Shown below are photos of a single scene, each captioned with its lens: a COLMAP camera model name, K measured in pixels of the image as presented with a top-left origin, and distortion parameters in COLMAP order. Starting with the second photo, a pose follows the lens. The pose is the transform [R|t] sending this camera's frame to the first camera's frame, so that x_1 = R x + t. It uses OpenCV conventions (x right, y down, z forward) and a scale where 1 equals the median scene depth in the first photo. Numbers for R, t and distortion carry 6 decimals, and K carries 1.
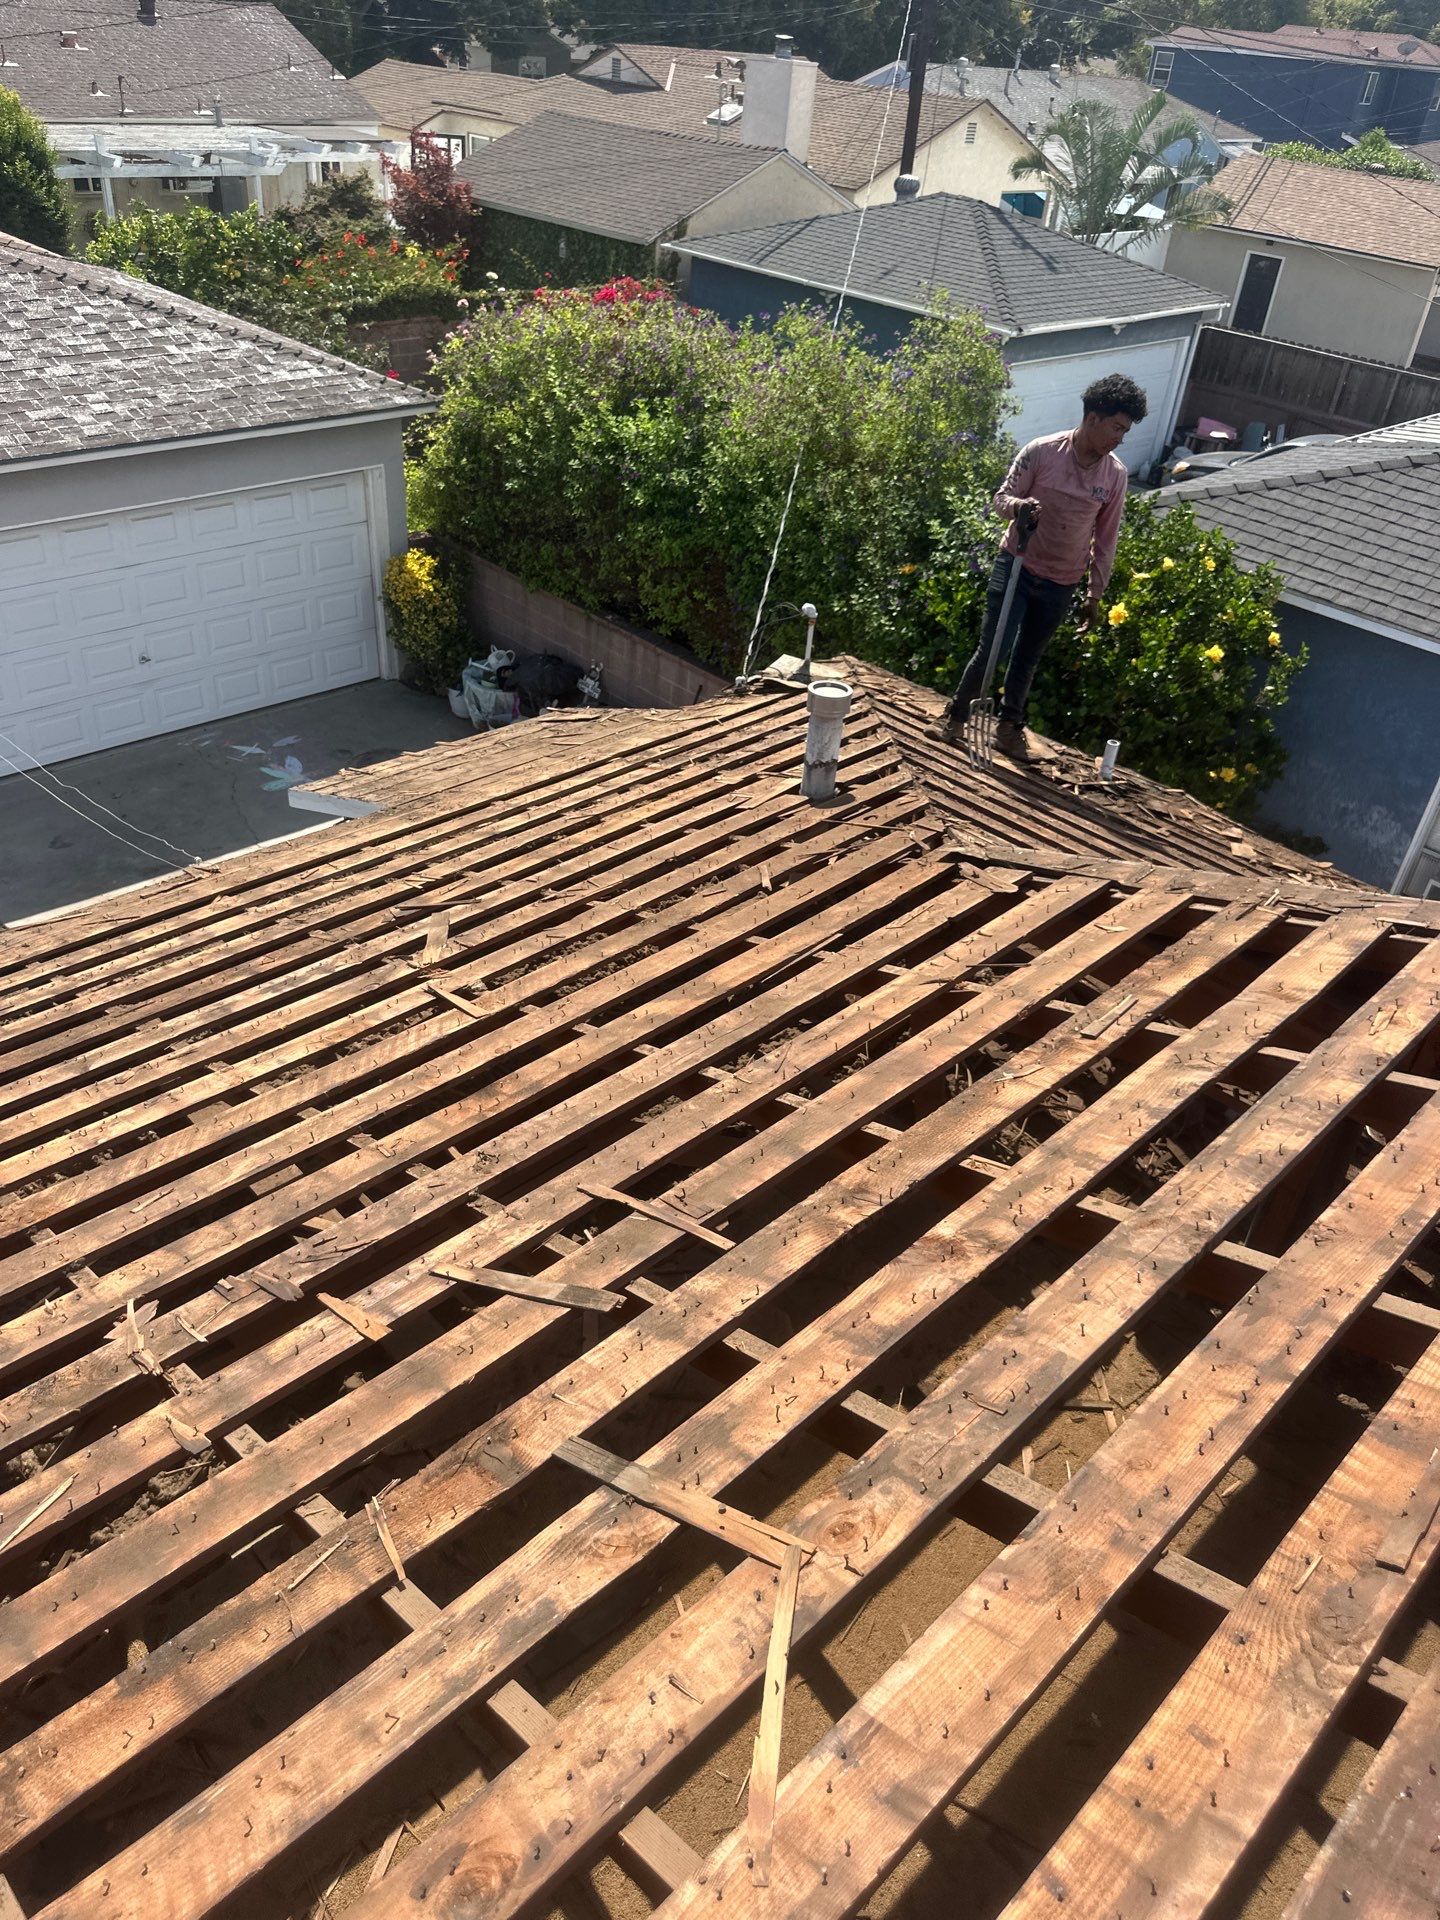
lens RADIAL K [[1358.8, 0, 720.9], [0, 1358.8, 973.3], [0, 0, 1]] dist [0.051991, -0.062828]
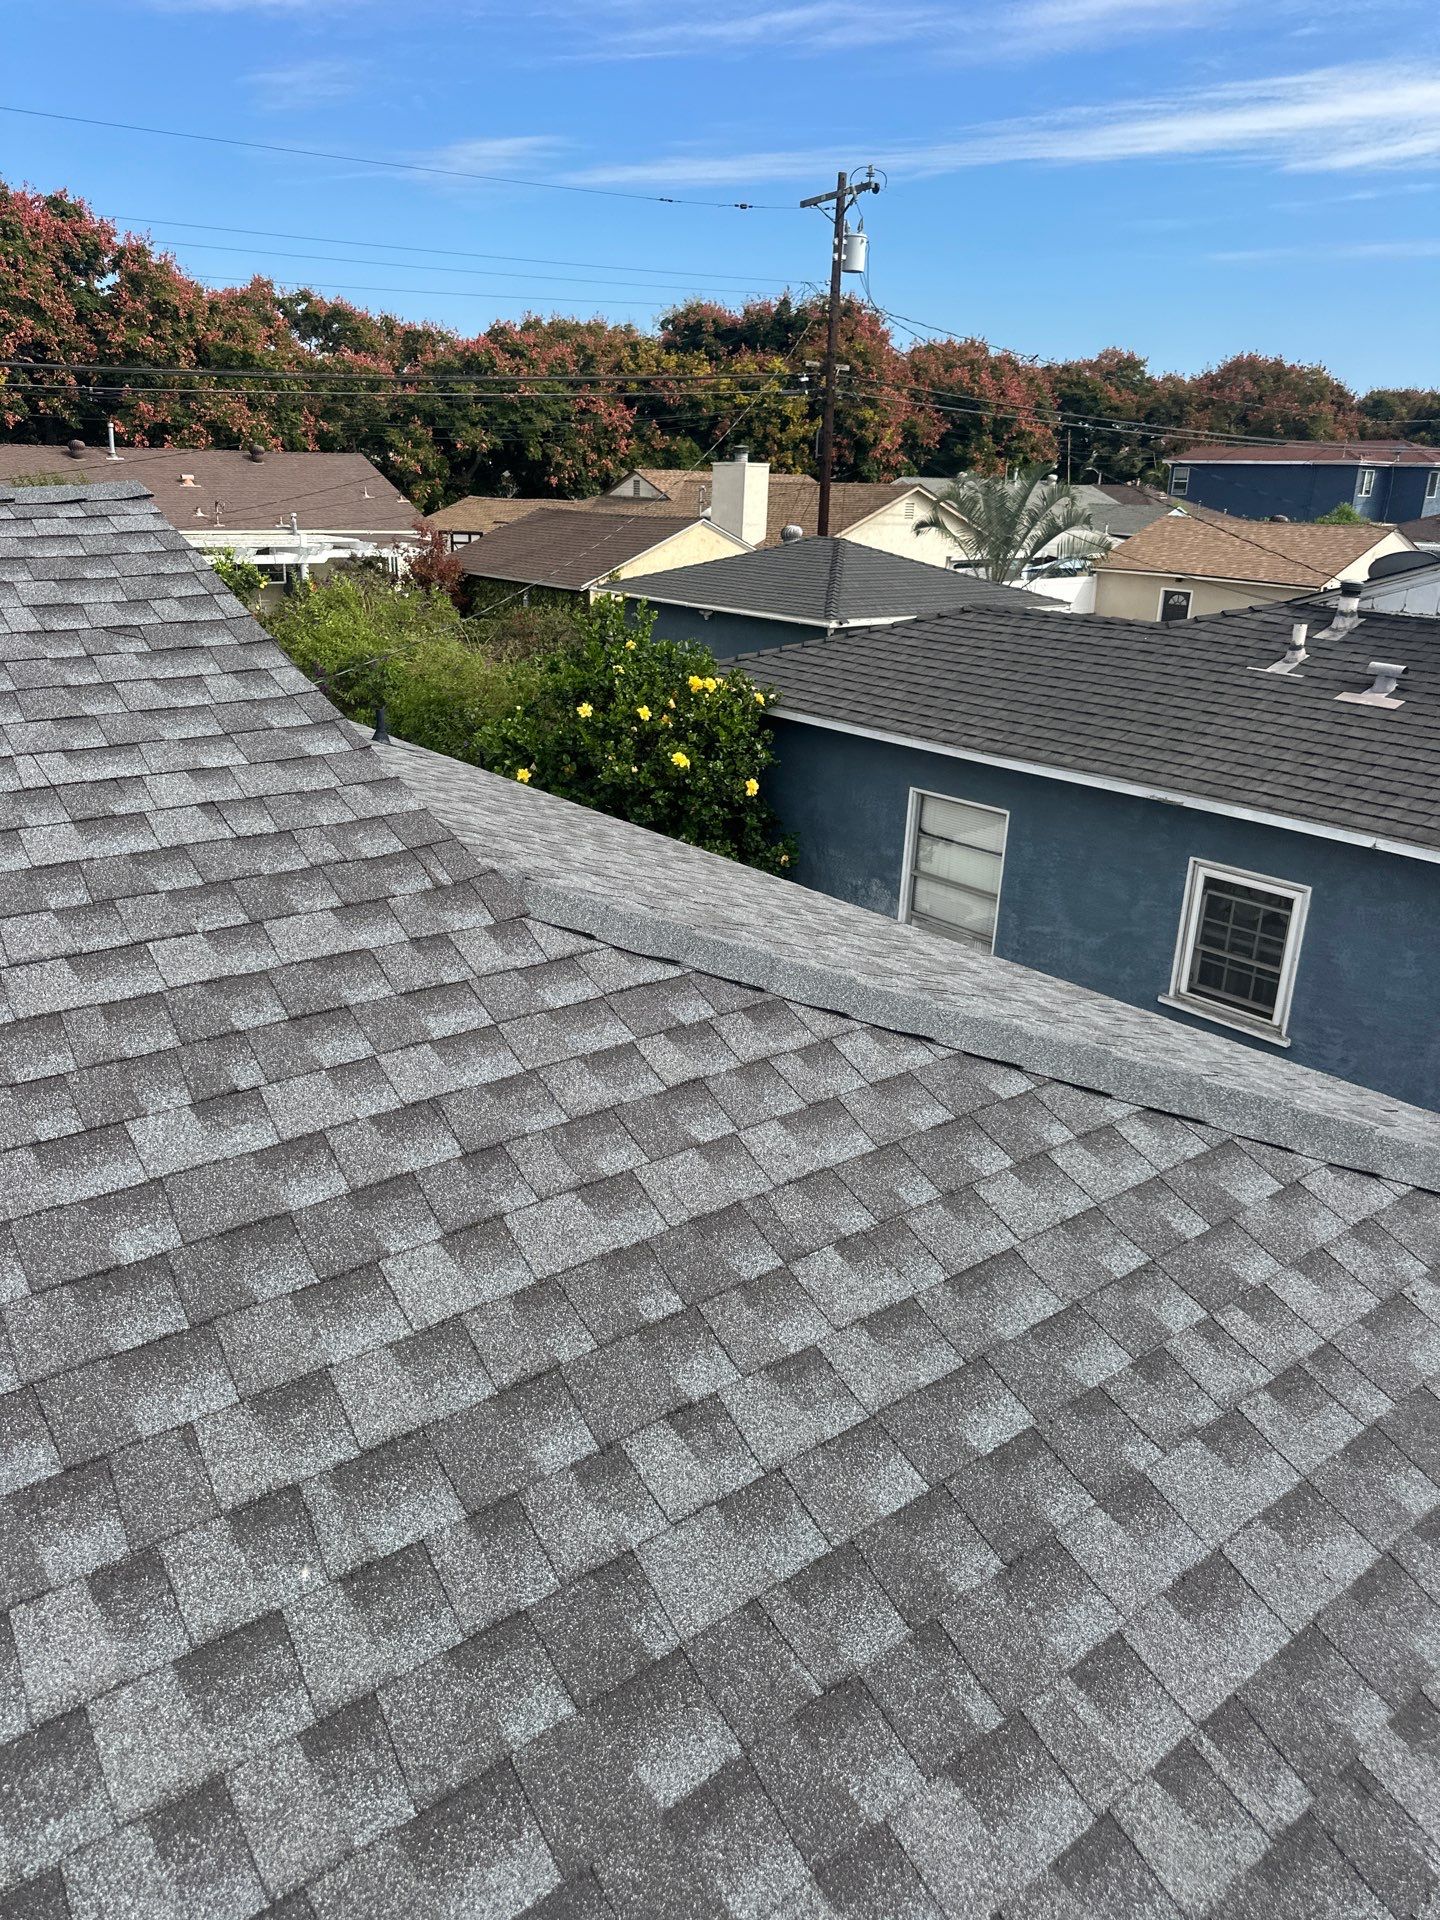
lens RADIAL K [[1358.8, 0, 733.6], [0, 1358.8, 970.8], [0, 0, 1]] dist [0.051991, -0.062828]
pose [[0.992126, -0.014872, -0.124358, 0.237997], [-0.019836, 0.961734, -0.273265, 0.126869], [0.123664, 0.273580, 0.953866, -0.042294]]
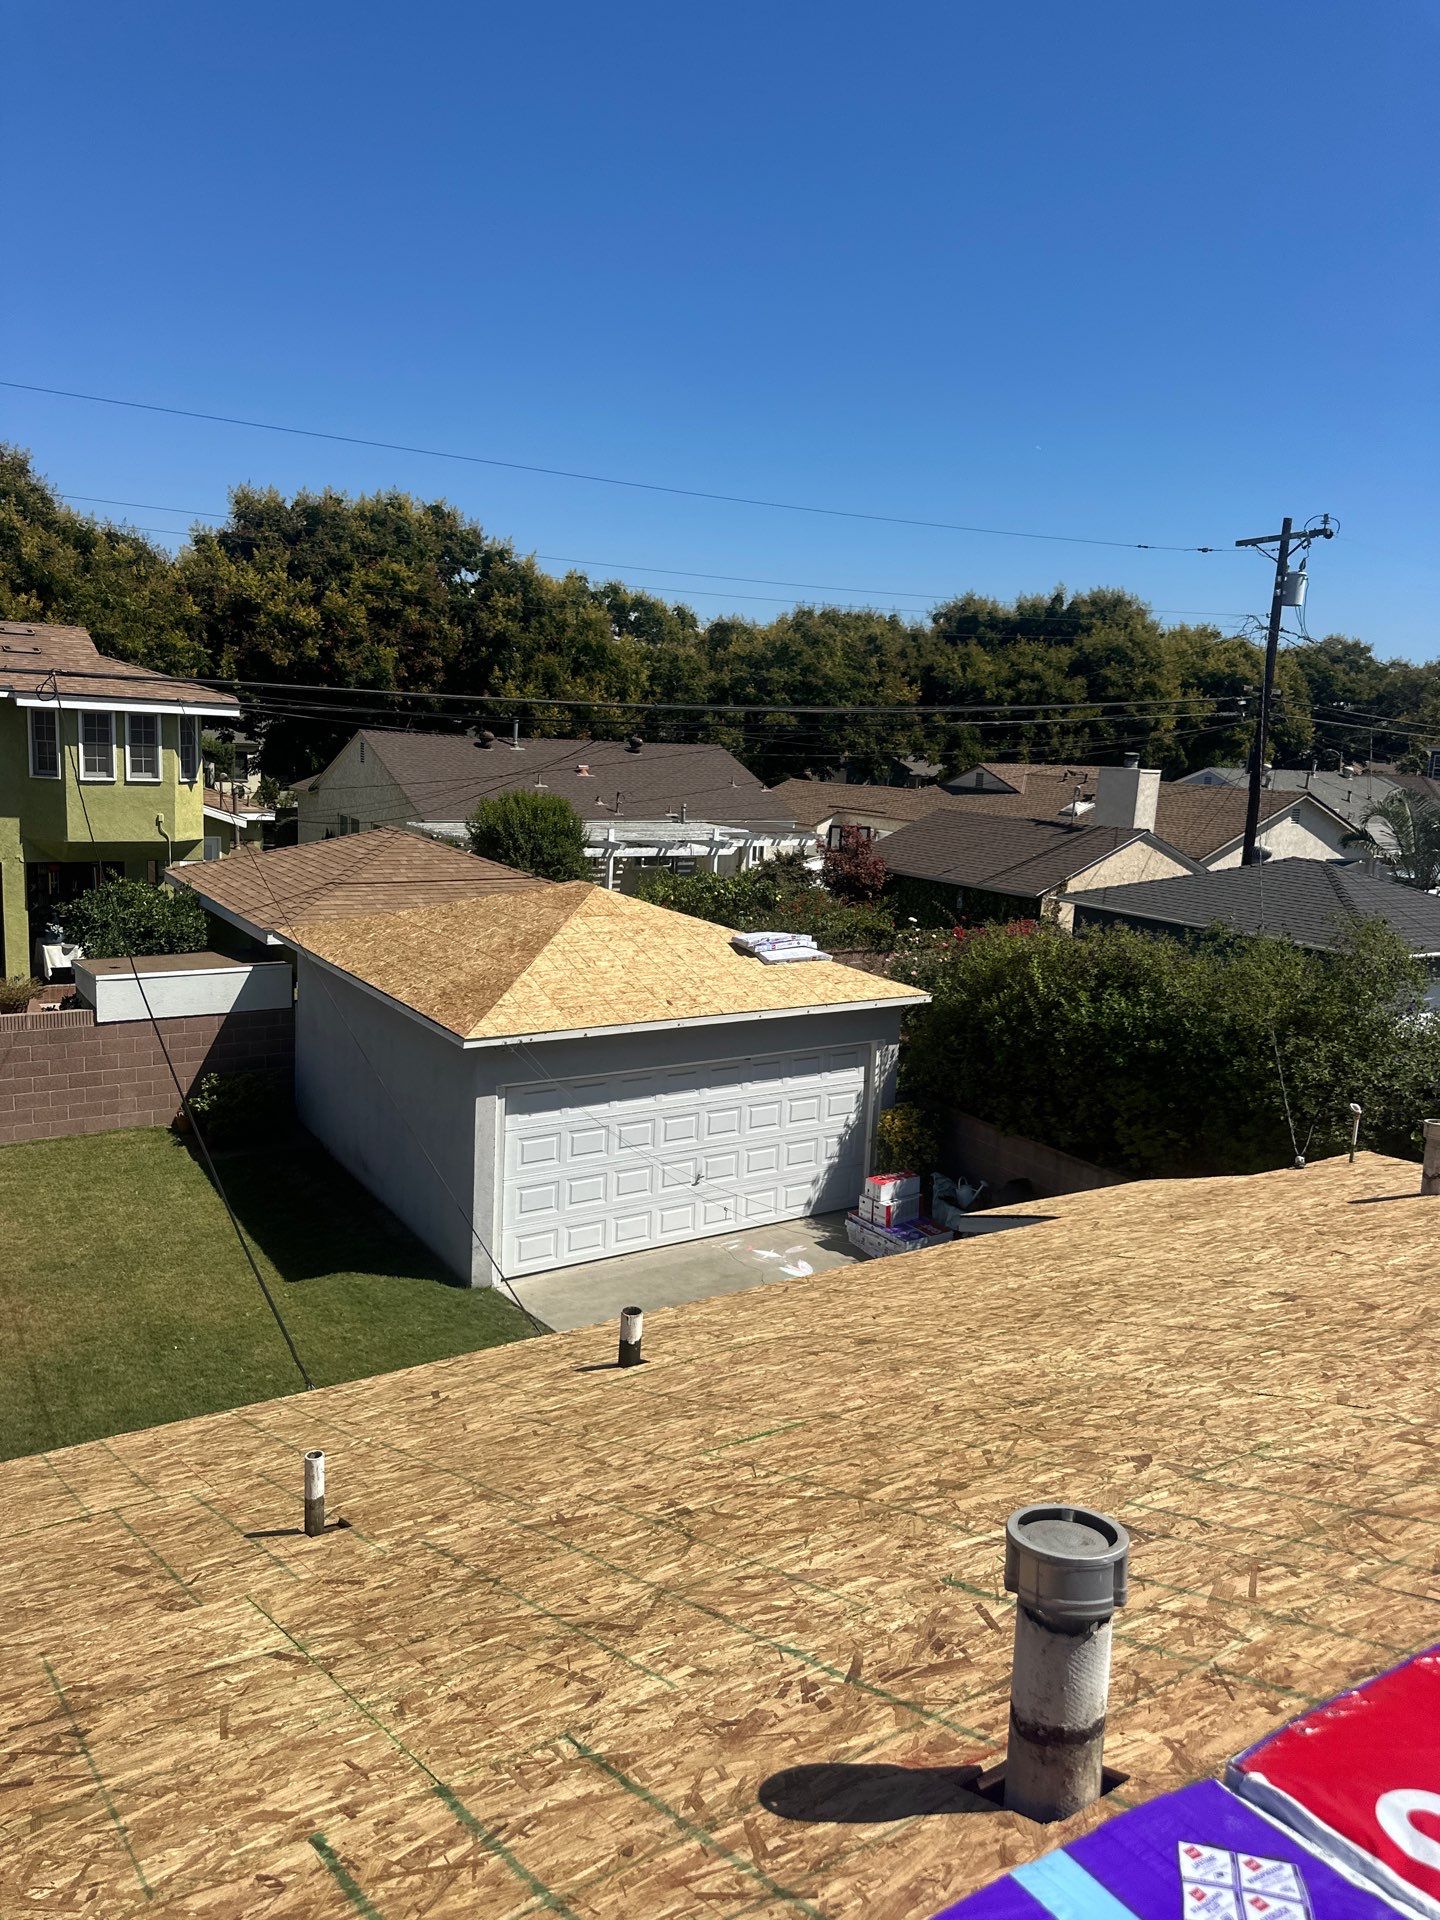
lens RADIAL K [[1358.8, 0, 705.3], [0, 1358.8, 969.1], [0, 0, 1]] dist [0.051991, -0.062828]
pose [[0.976893, 0.005285, -0.213665, -0.084076], [-0.097199, 0.901321, -0.422106, 0.073442], [0.190350, 0.433120, 0.881007, -0.109008]]
